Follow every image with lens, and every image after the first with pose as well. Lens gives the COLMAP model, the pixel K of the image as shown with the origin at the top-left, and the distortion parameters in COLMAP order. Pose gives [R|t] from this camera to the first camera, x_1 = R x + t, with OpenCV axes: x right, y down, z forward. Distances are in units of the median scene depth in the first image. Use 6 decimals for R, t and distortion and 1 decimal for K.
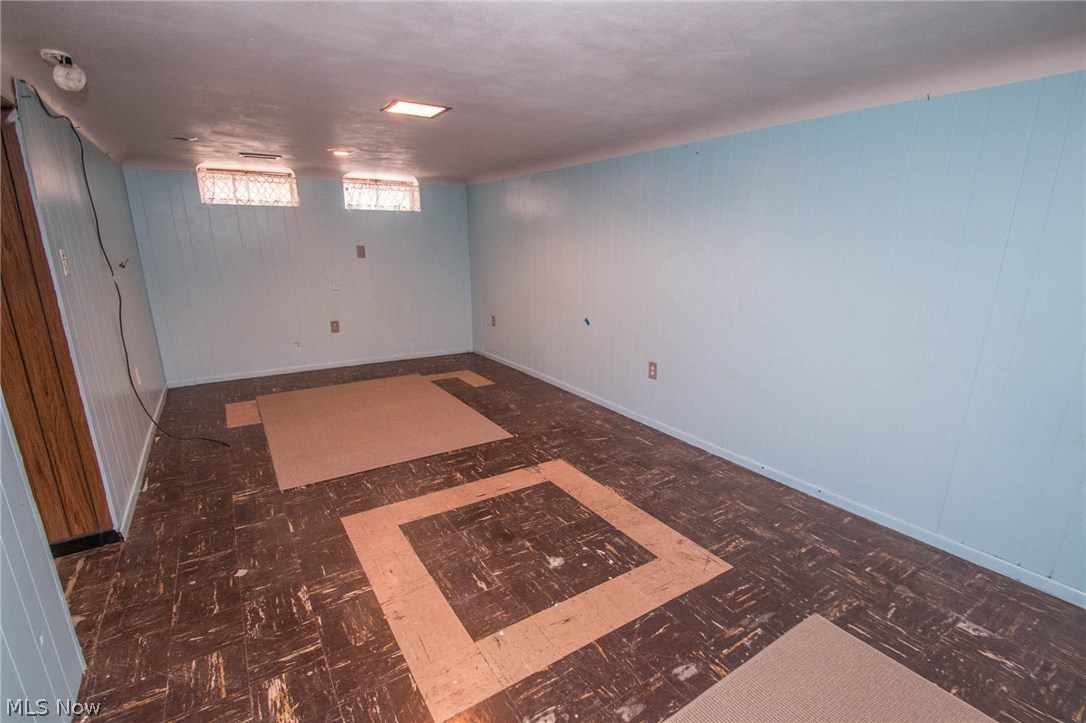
lens RADIAL K [[502.9, 0, 549.7], [0, 502.9, 377.7], [0, 0, 1]] dist [0.019085, -0.019586]
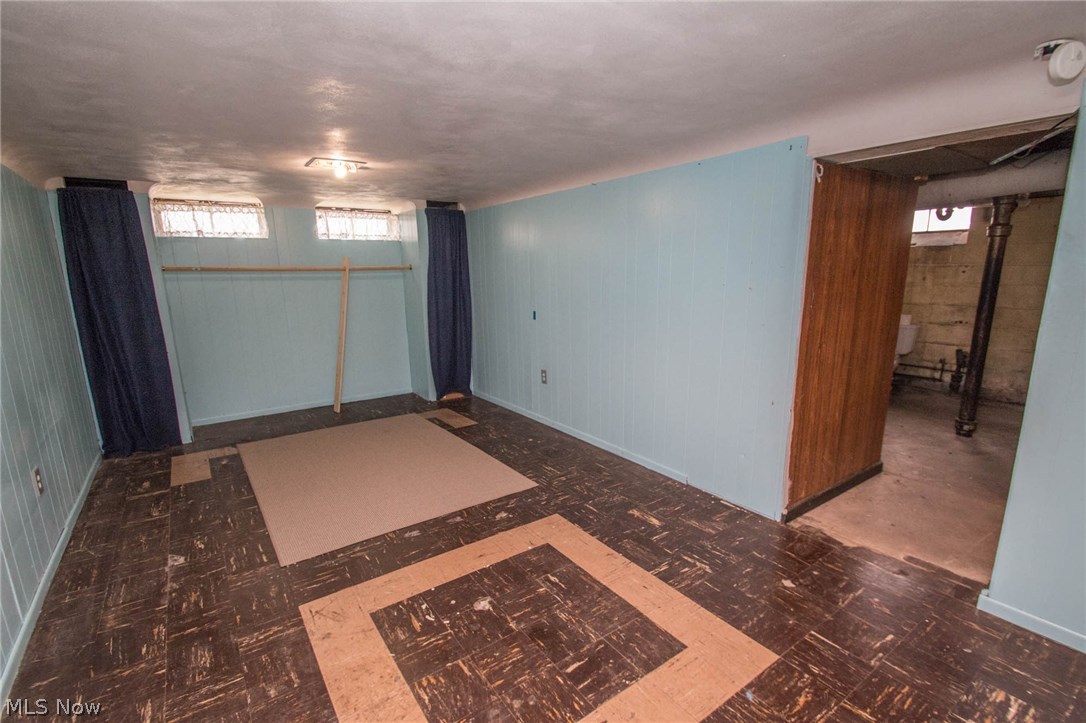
lens RADIAL K [[502.9, 0, 549.7], [0, 502.9, 377.7], [0, 0, 1]] dist [0.019085, -0.019586]
pose [[-0.998939, 0.018056, -0.042368, -0.082899], [-0.003769, 0.884808, 0.465940, -0.465790], [0.045901, 0.465605, -0.883802, 1.678424]]
